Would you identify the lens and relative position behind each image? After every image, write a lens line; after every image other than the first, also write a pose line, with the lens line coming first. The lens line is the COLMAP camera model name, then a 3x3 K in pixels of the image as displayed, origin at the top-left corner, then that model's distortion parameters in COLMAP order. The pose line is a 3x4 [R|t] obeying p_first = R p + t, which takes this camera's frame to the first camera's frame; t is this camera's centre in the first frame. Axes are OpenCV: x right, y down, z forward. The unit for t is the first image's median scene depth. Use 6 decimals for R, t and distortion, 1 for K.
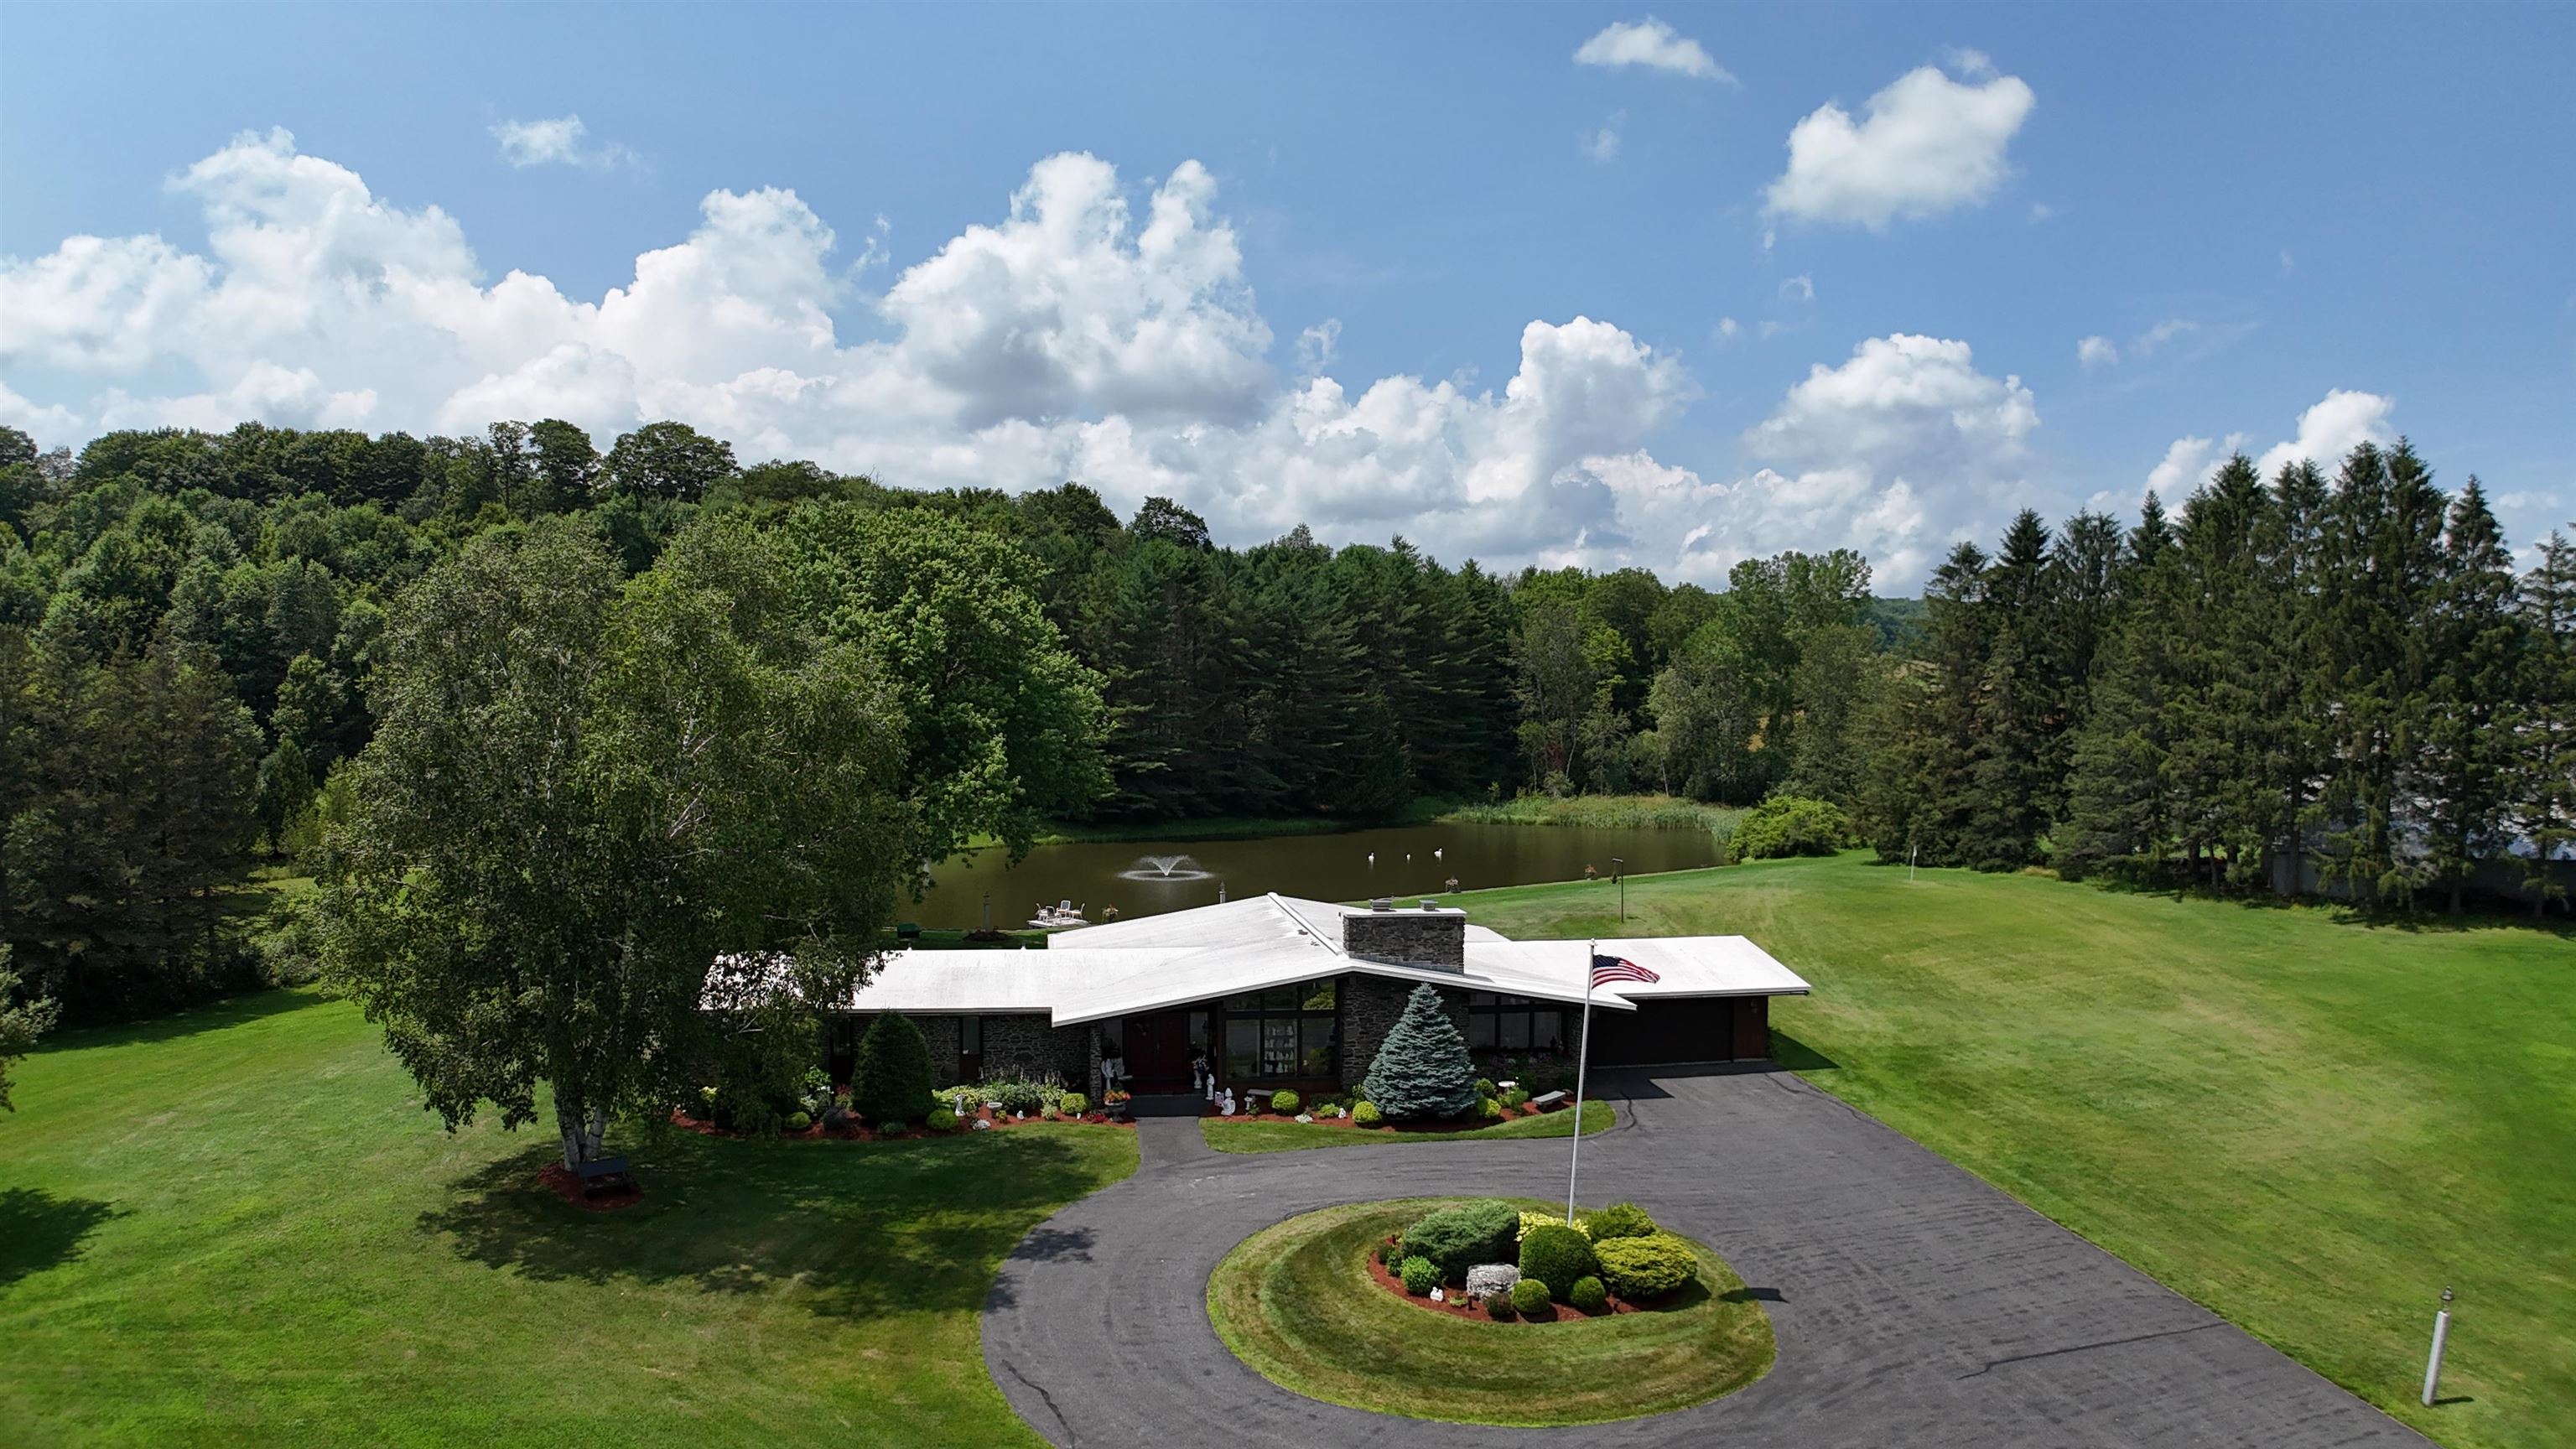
lens RADIAL K [[1535.9, 0, 1252.3], [0, 1535.9, 729.4], [0, 0, 1]] dist [-0.155548, 0.002040]
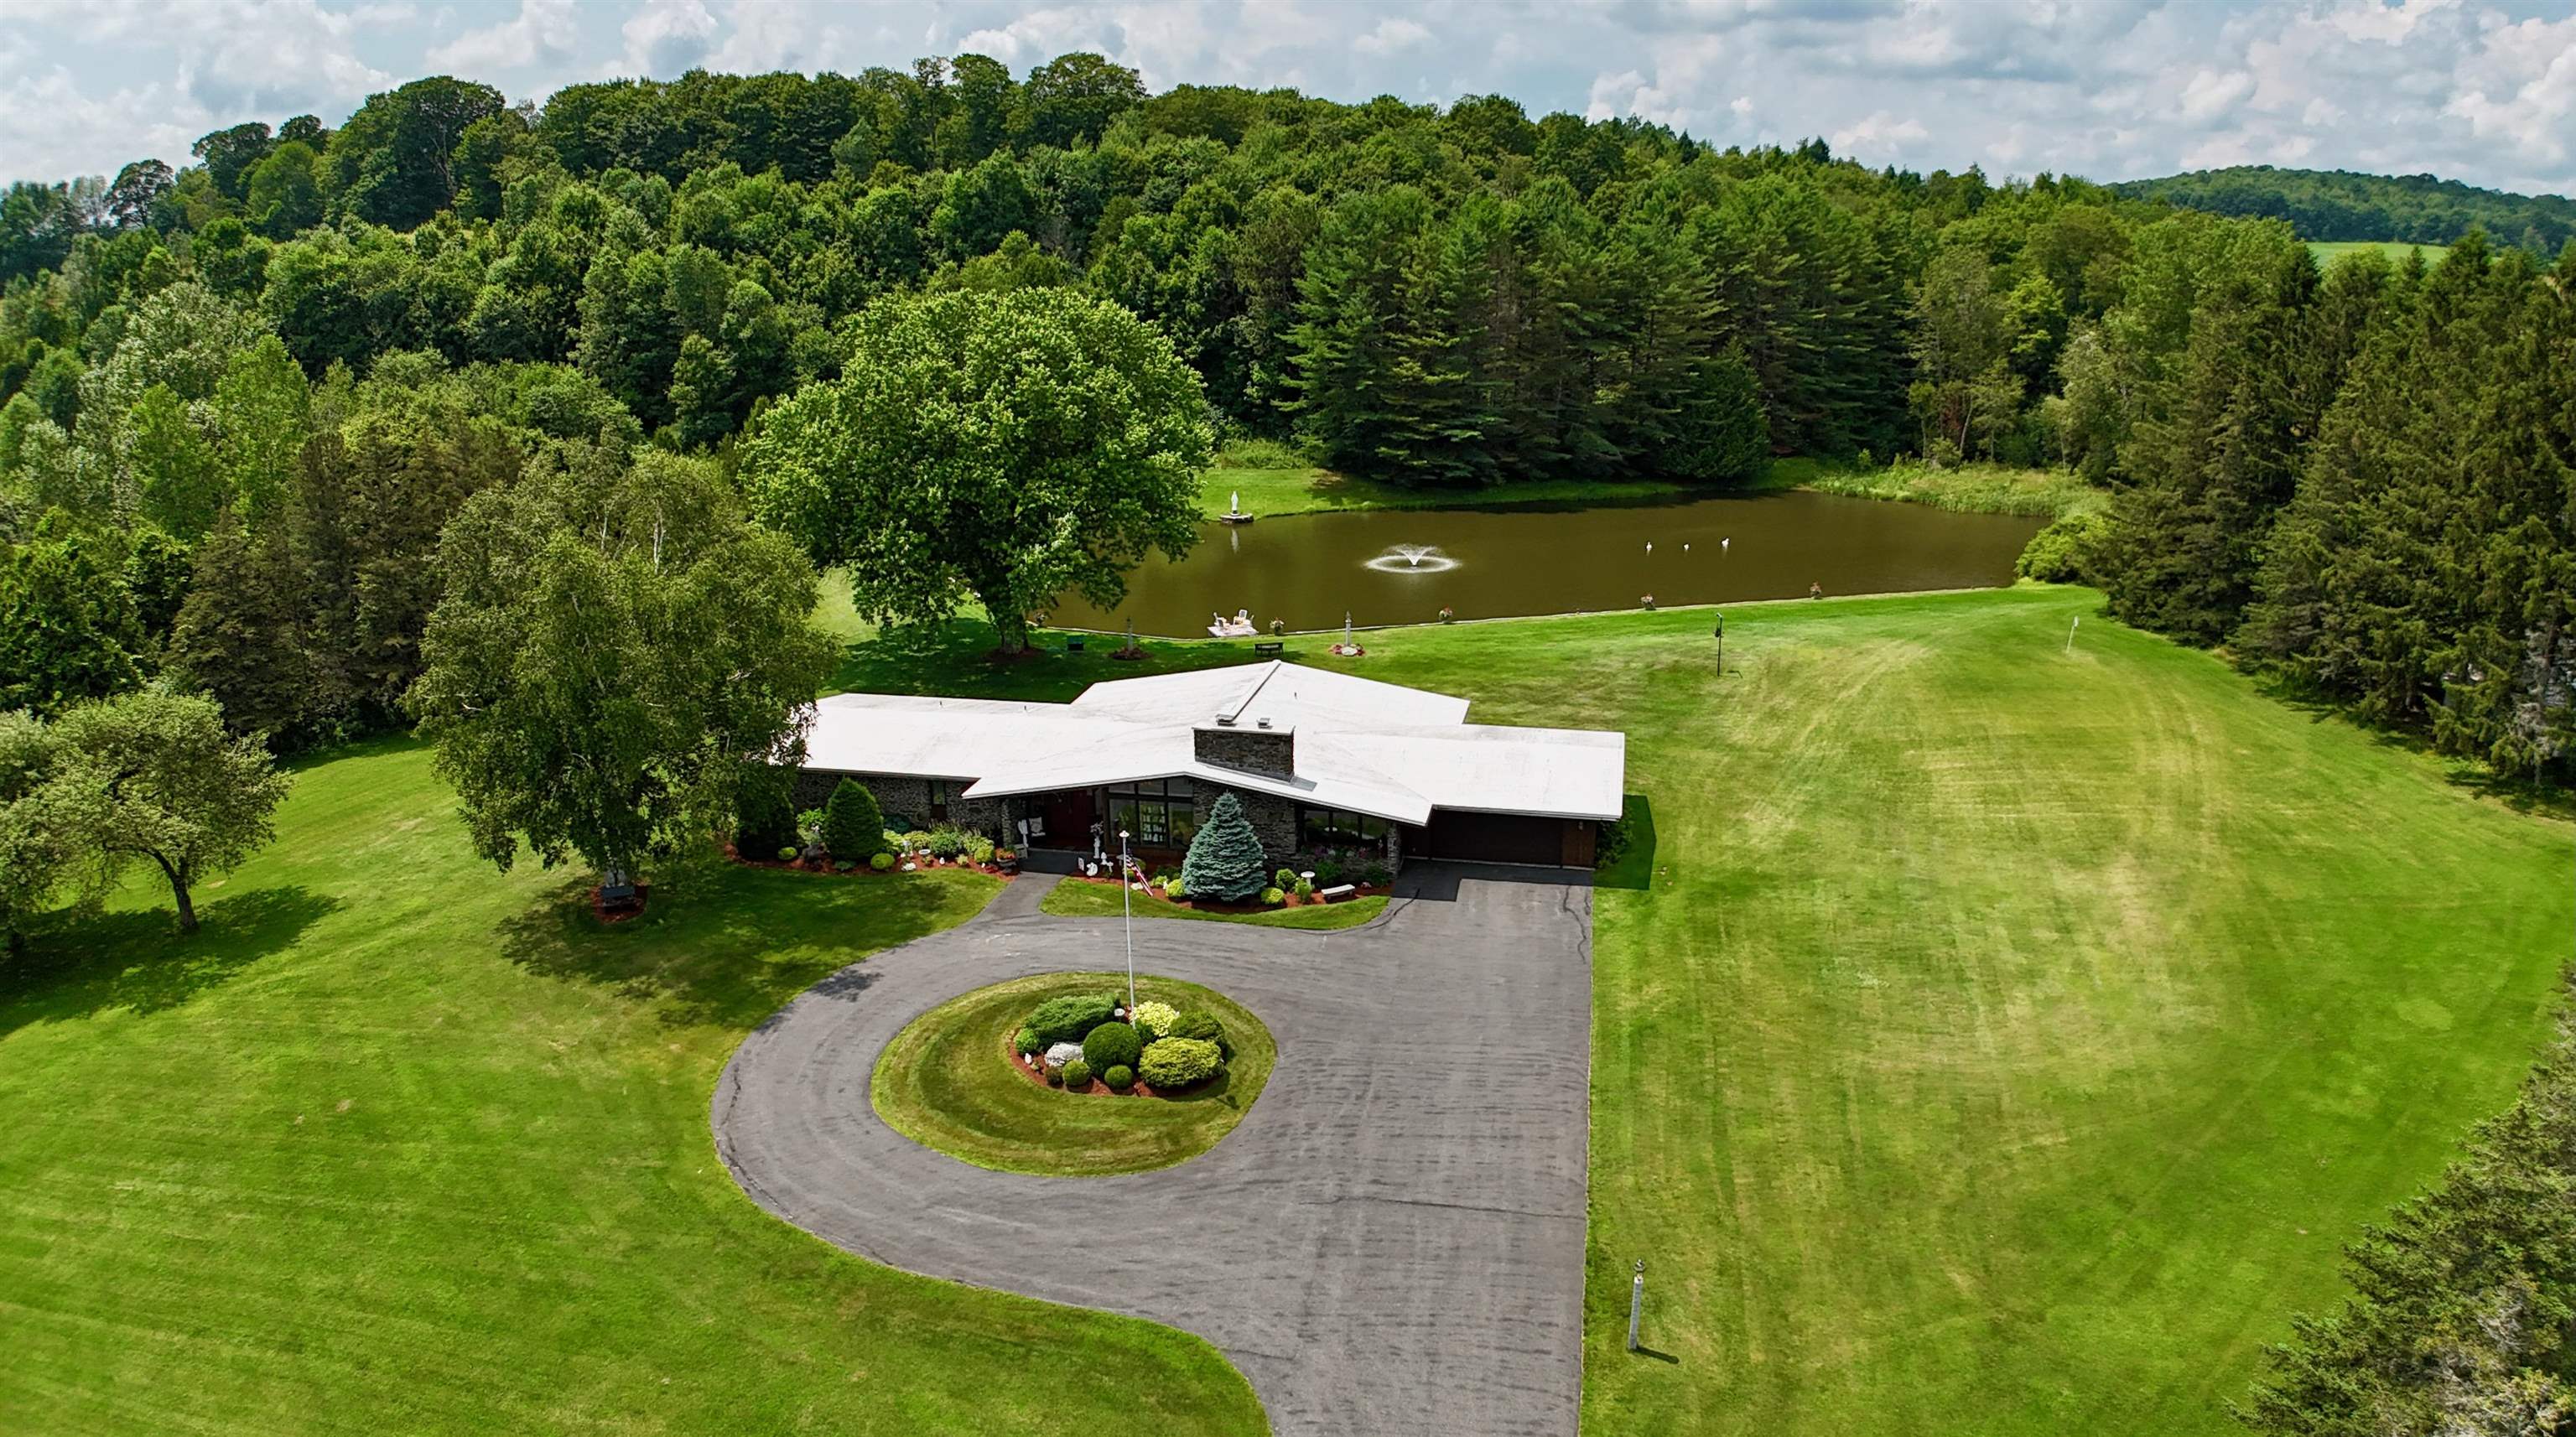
lens RADIAL K [[1610.9, 0, 1367.1], [0, 1610.9, 768.6], [0, 0, 1]] dist [-0.169070, 0.019523]
pose [[0.957255, 0.090526, -0.274714, 0.304340], [-0.006090, 0.955859, 0.293762, -0.123966], [0.289181, -0.279532, 0.915552, -0.080619]]
